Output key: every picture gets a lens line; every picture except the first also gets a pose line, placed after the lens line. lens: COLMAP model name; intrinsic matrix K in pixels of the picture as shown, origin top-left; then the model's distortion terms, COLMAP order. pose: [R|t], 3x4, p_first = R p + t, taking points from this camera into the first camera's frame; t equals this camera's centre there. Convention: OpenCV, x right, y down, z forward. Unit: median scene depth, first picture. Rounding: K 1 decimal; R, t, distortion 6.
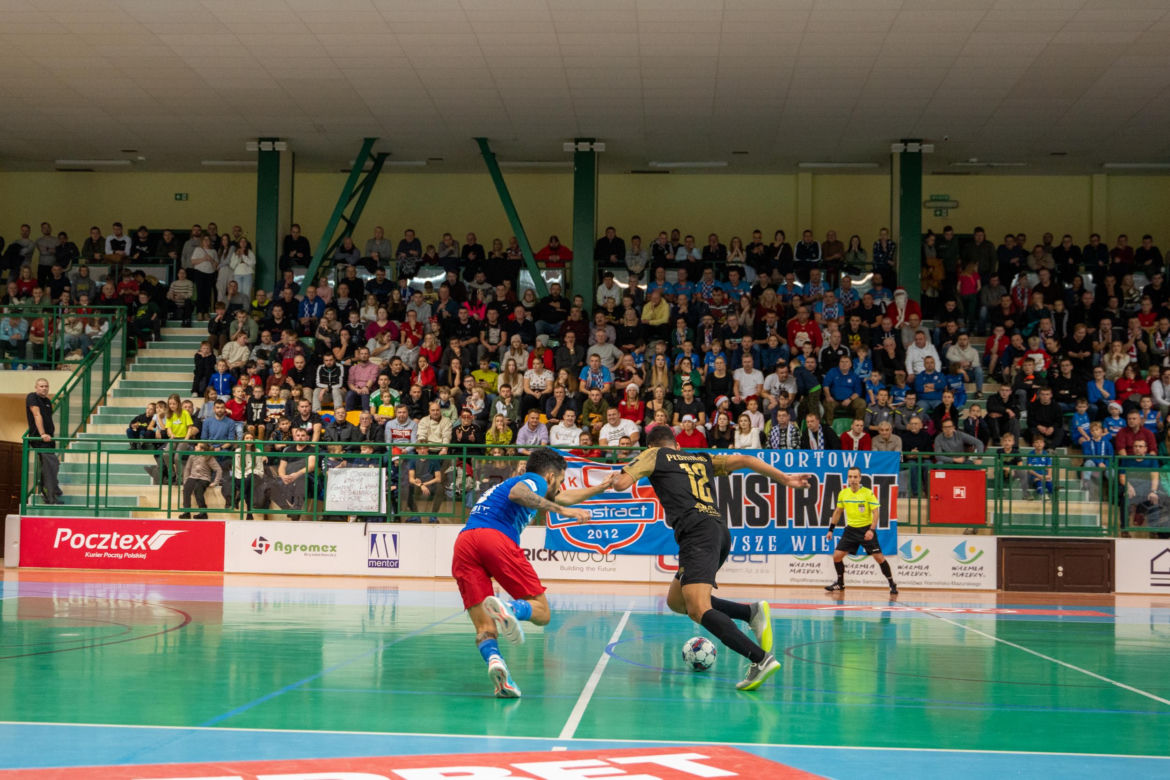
lens RADIAL K [[1633.9, 0, 585.0], [0, 1633.9, 390.0], [0, 0, 1]] dist [0.023854, 0.011140]
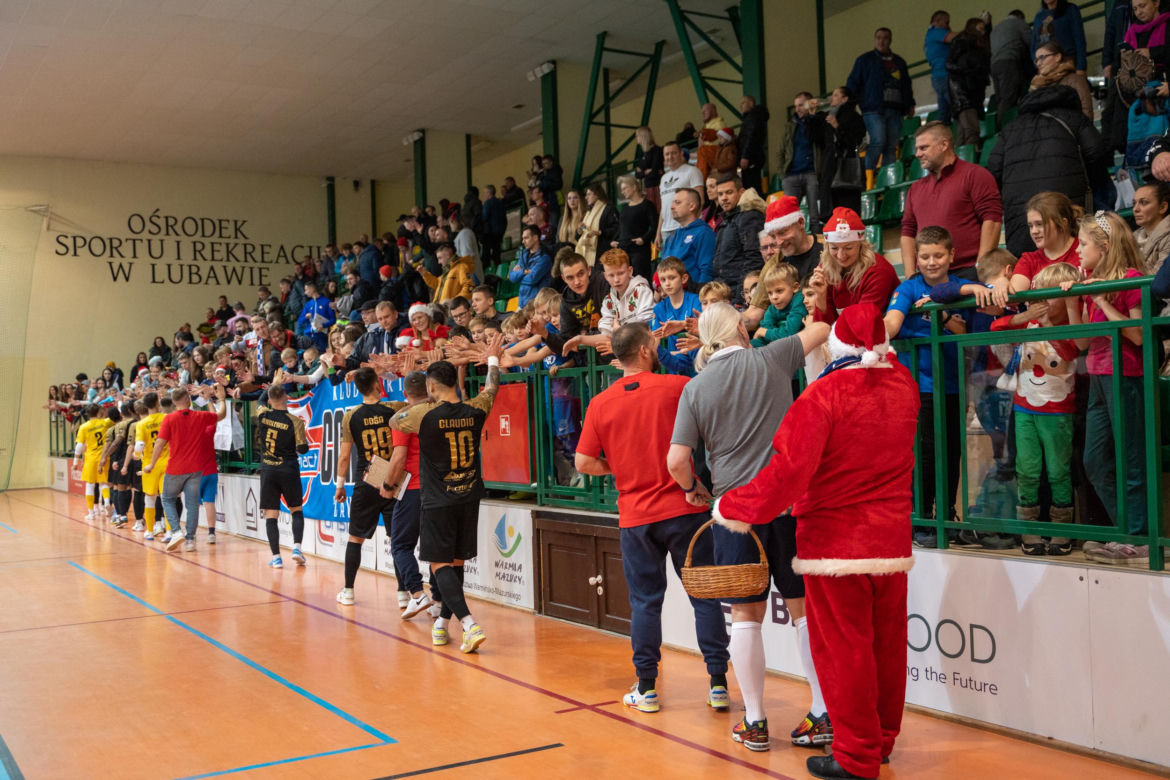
lens RADIAL K [[1270.5, 0, 585.0], [0, 1270.5, 390.0], [0, 0, 1]] dist [0.012237, -0.011633]
pose [[0.536361, -0.048364, -0.842602, 0.600769], [0.090542, 0.995893, 0.000472, 0.053057], [0.839118, -0.076544, 0.538537, 0.796213]]
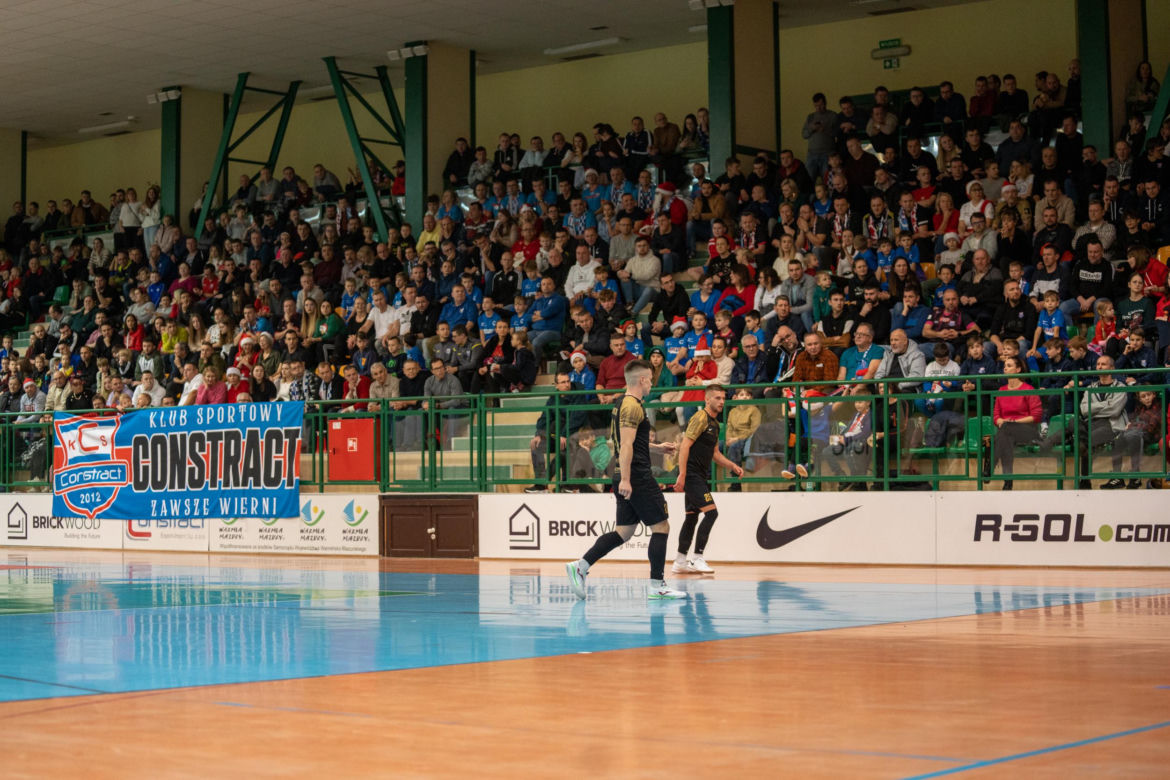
lens RADIAL K [[2583.7, 0, 585.0], [0, 2583.7, 390.0], [0, 0, 1]] dist [-0.312745, 0.042072]
pose [[0.785513, -0.047132, -0.617048, 1.173140], [0.055033, 0.998465, -0.006208, 0.048999], [0.616393, -0.029081, 0.786901, -0.000282]]
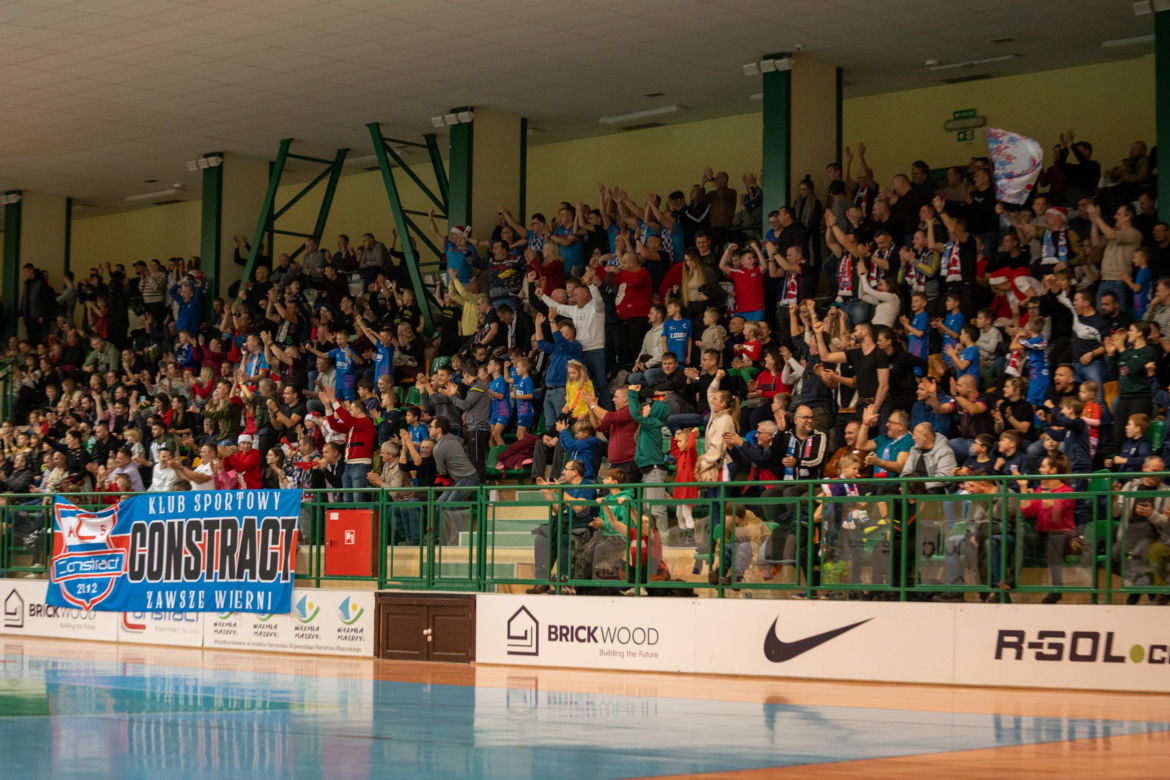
lens RADIAL K [[2583.7, 0, 585.0], [0, 2583.7, 390.0], [0, 0, 1]] dist [-0.312745, 0.042072]
pose [[0.748702, -0.055423, -0.660586, 1.162372], [0.039934, 0.998460, -0.038510, 0.043691], [0.661703, 0.002453, 0.749762, 0.122267]]
